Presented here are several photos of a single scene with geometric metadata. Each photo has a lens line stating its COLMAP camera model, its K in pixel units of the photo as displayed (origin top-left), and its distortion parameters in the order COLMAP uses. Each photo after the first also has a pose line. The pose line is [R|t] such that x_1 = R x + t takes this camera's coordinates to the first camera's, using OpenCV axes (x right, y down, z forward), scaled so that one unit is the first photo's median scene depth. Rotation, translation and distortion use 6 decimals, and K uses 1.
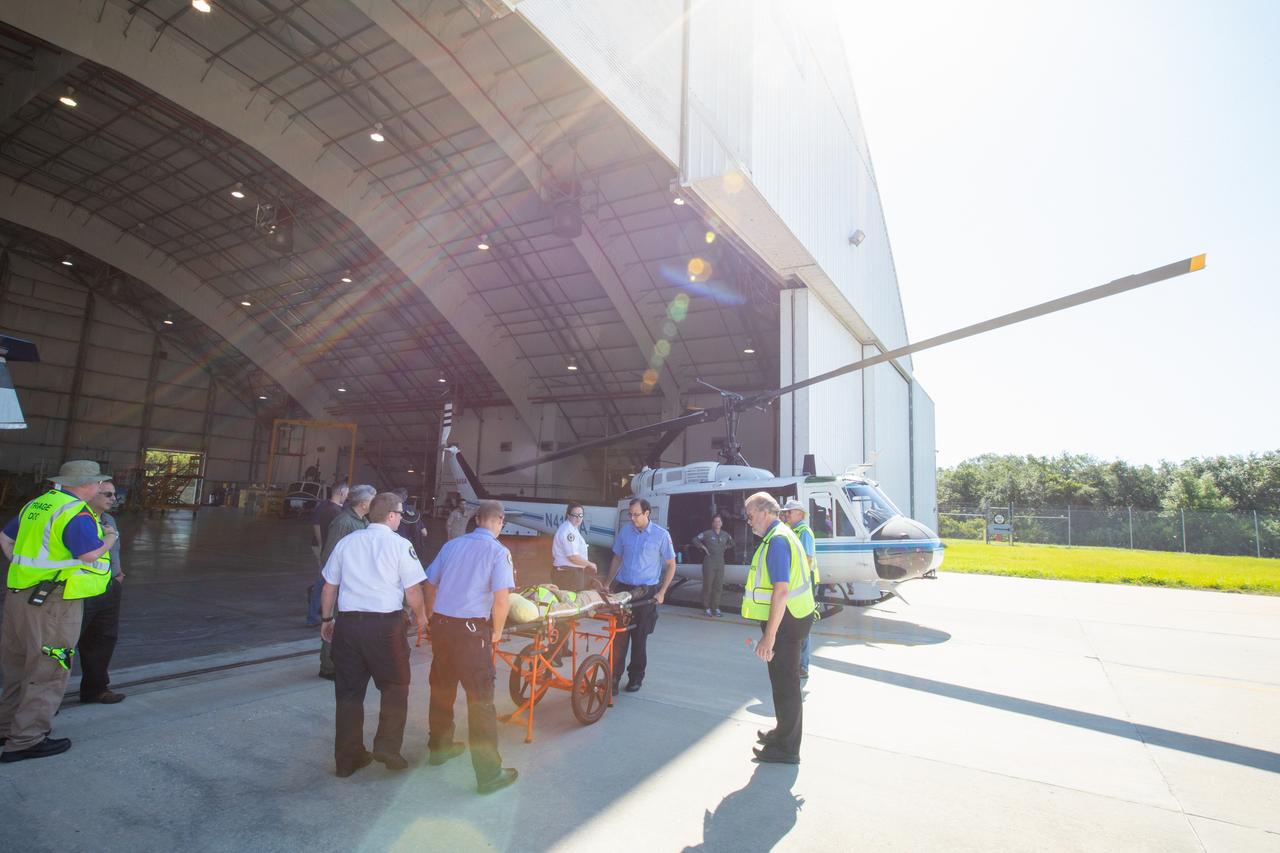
lens RADIAL K [[680.0, 0, 640.0], [0, 680.0, 426.5], [0, 0, 1]] dist [-0.026902, 0.001142]
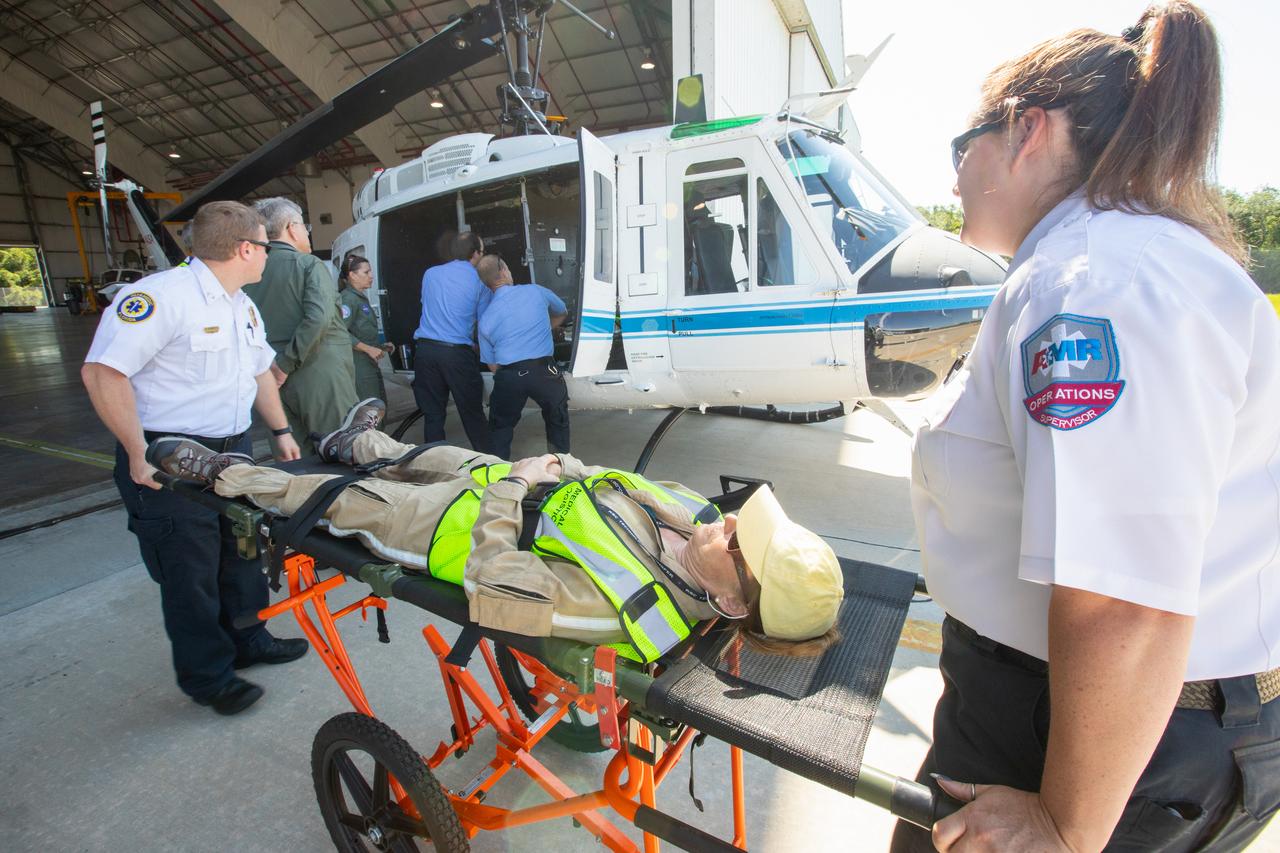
lens RADIAL K [[680.0, 0, 640.0], [0, 680.0, 426.5], [0, 0, 1]] dist [-0.026902, 0.001142]
pose [[0.991296, -0.080073, 0.104498, 0.093703], [0.040729, 0.941351, 0.334963, 0.055143], [-0.125191, -0.327792, 0.936419, 0.329279]]
